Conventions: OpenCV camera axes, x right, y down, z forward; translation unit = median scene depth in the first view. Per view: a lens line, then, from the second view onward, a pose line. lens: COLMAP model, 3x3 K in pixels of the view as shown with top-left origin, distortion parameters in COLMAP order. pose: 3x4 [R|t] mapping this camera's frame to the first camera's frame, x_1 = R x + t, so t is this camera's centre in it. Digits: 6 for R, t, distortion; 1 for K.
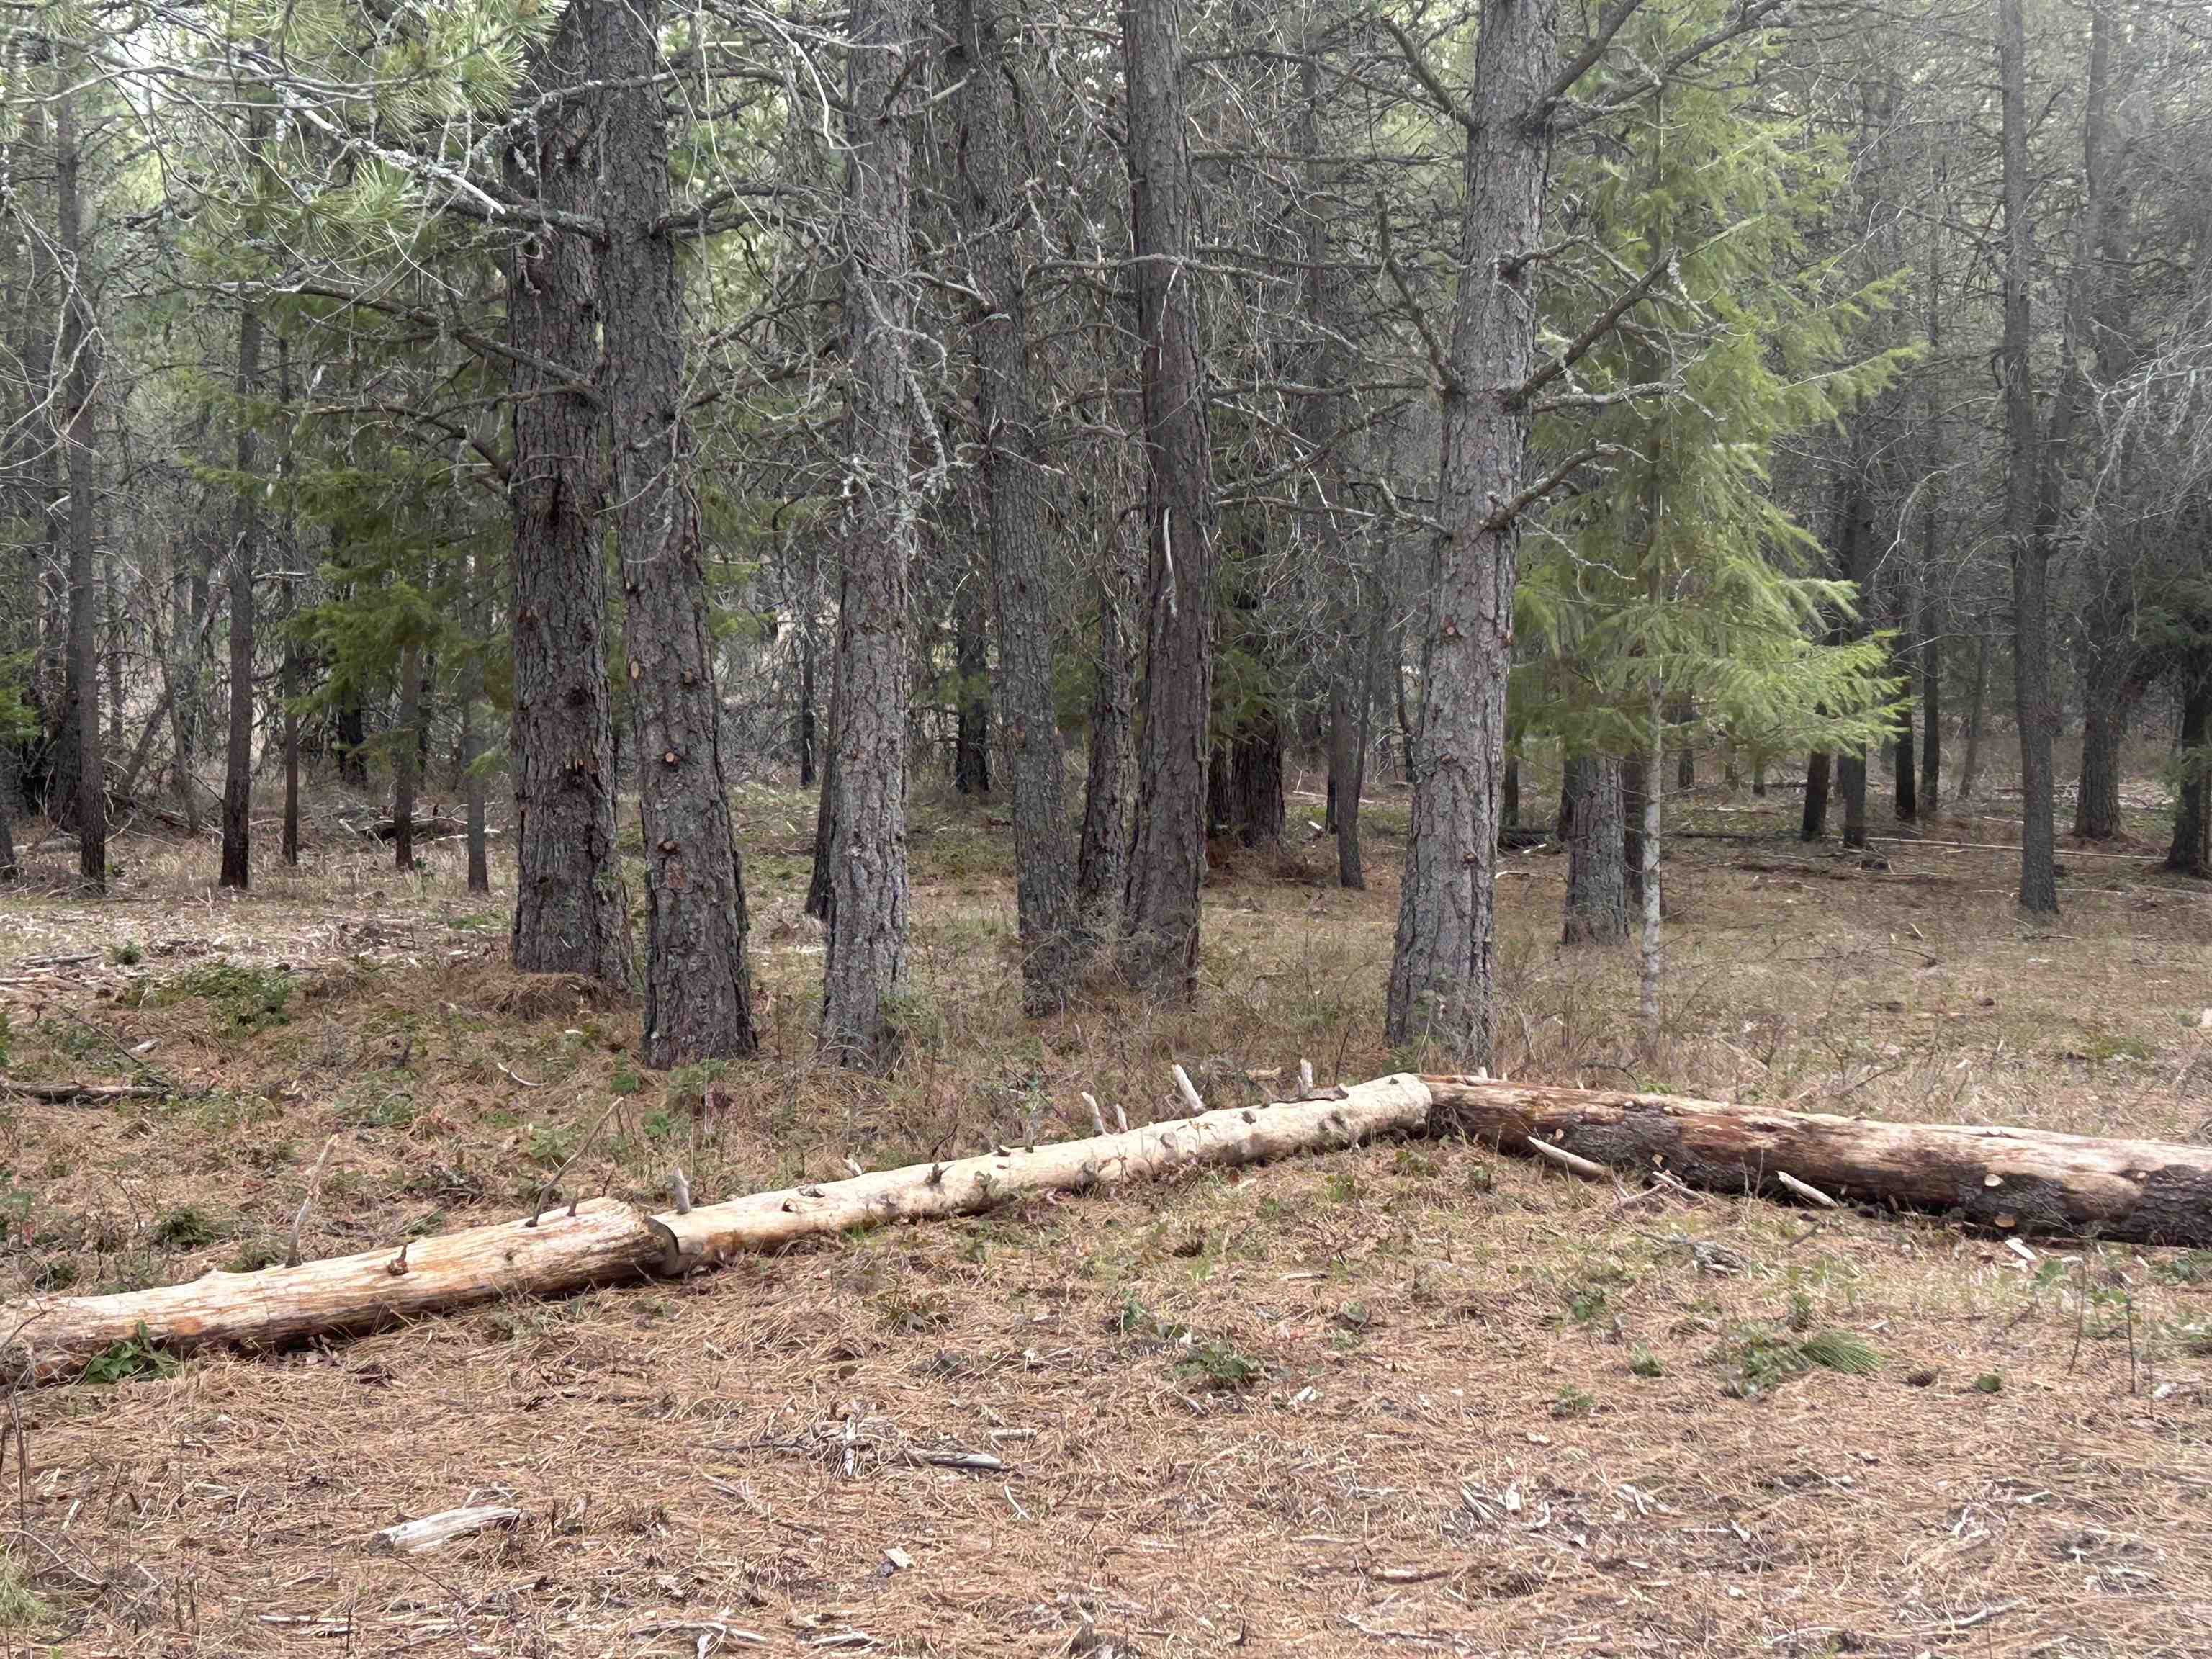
lens RADIAL K [[3685.2, 0, 1106.0], [0, 3685.2, 829.5], [0, 0, 1]] dist [0.339249, -1.447684]
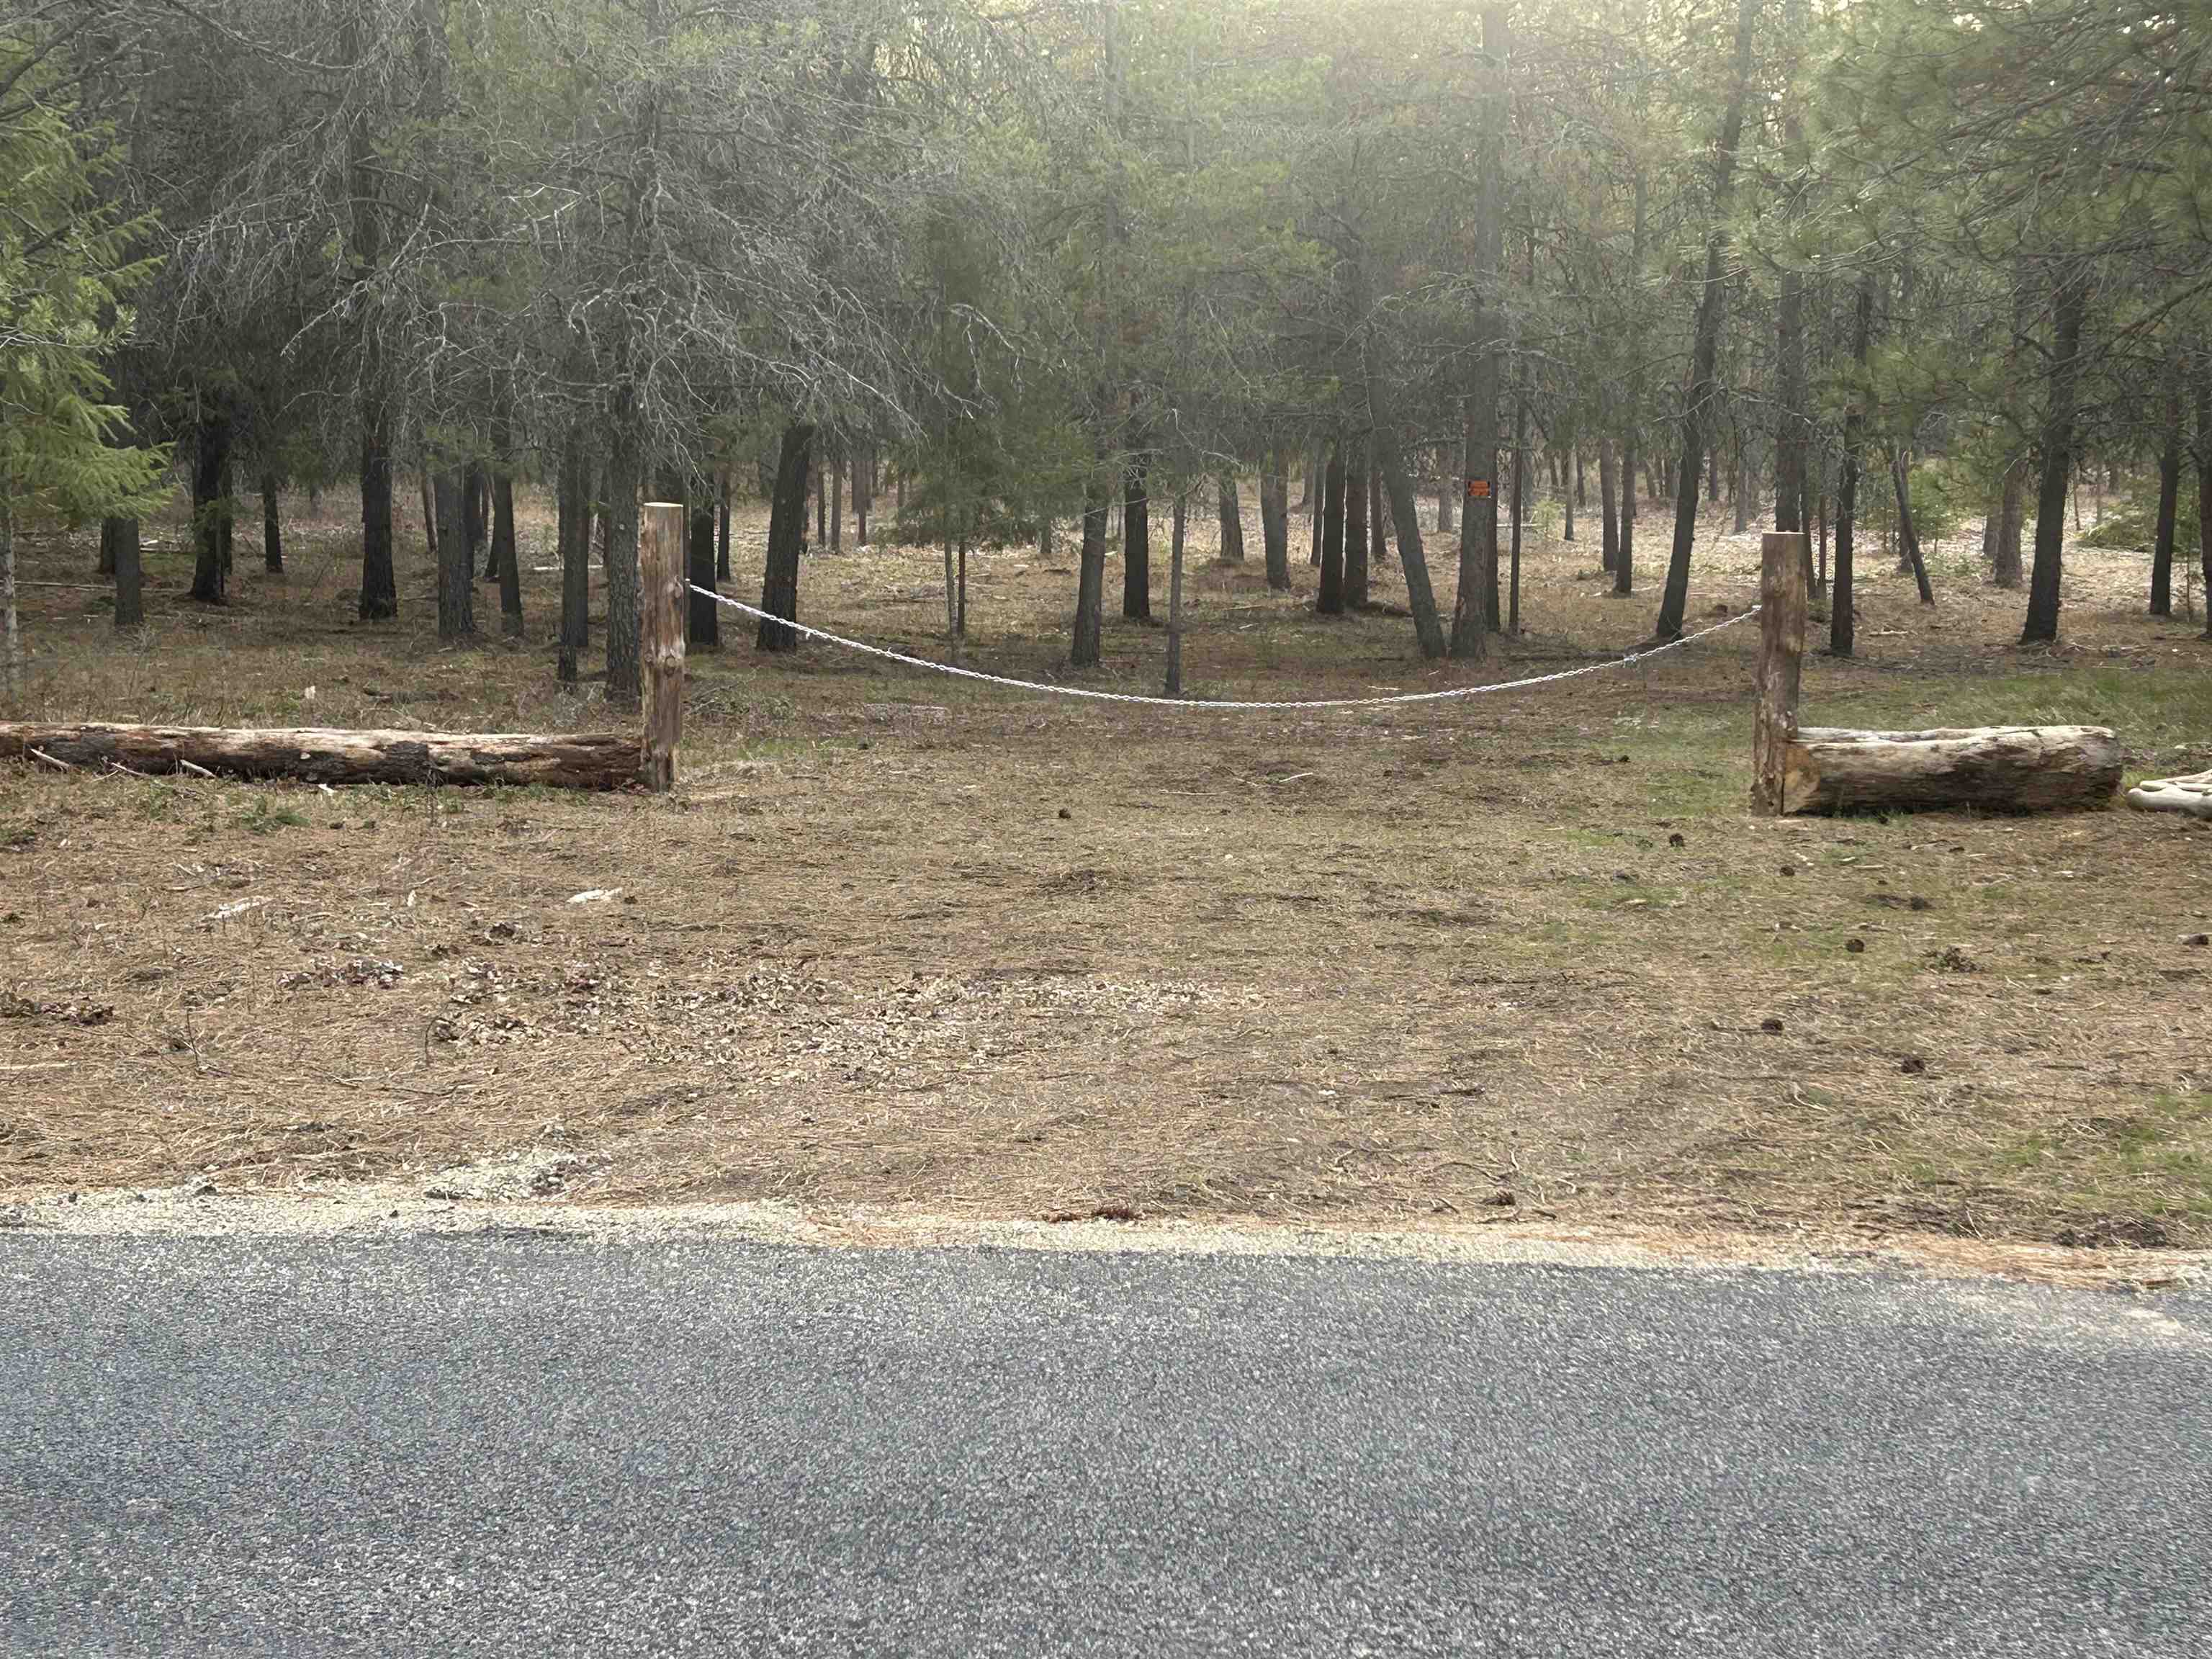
lens RADIAL K [[3685.2, 0, 1106.0], [0, 3685.2, 829.5], [0, 0, 1]] dist [0.339249, -1.447684]
pose [[0.851986, -0.055138, 0.520654, -0.361057], [0.018907, 0.997031, 0.074647, 0.000157], [-0.523223, -0.053755, 0.850498, -0.722115]]
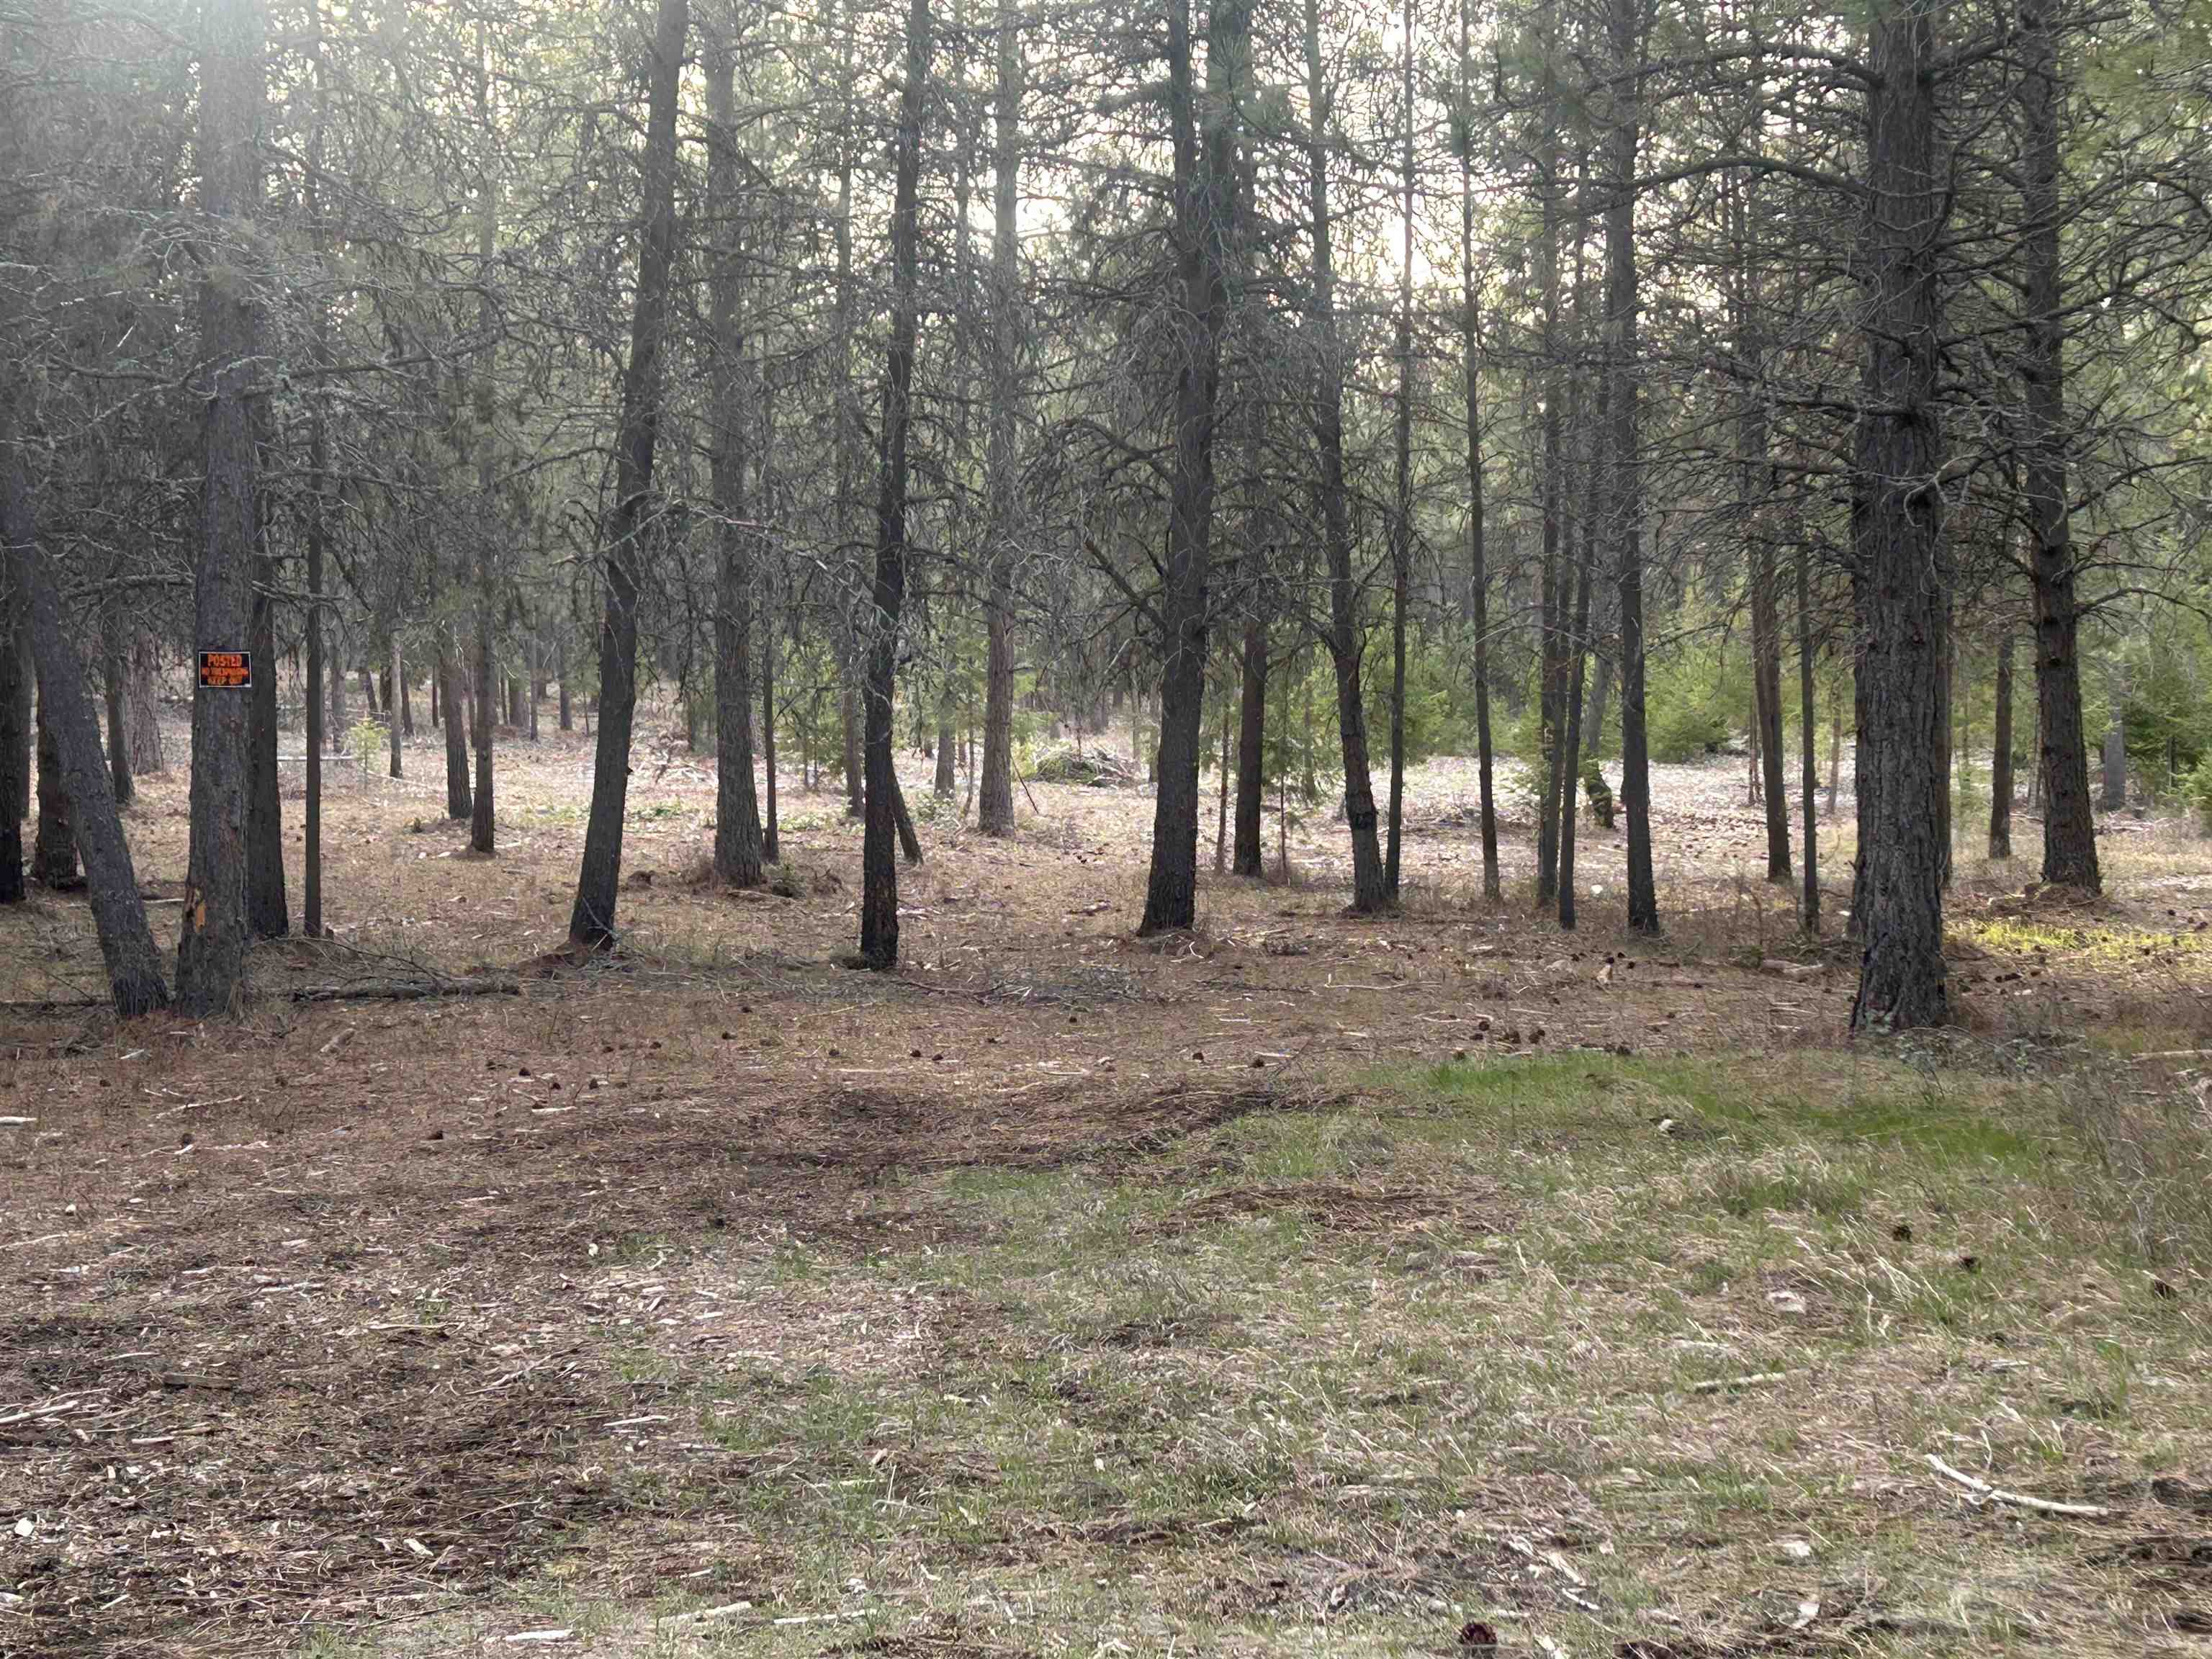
lens RADIAL K [[3685.2, 0, 1106.0], [0, 3685.2, 829.5], [0, 0, 1]] dist [0.339249, -1.447684]
pose [[0.648307, -0.034766, 0.760585, 0.712079], [0.031435, 0.999327, 0.018885, 0.001578], [-0.760730, 0.011665, 0.648964, 0.638351]]
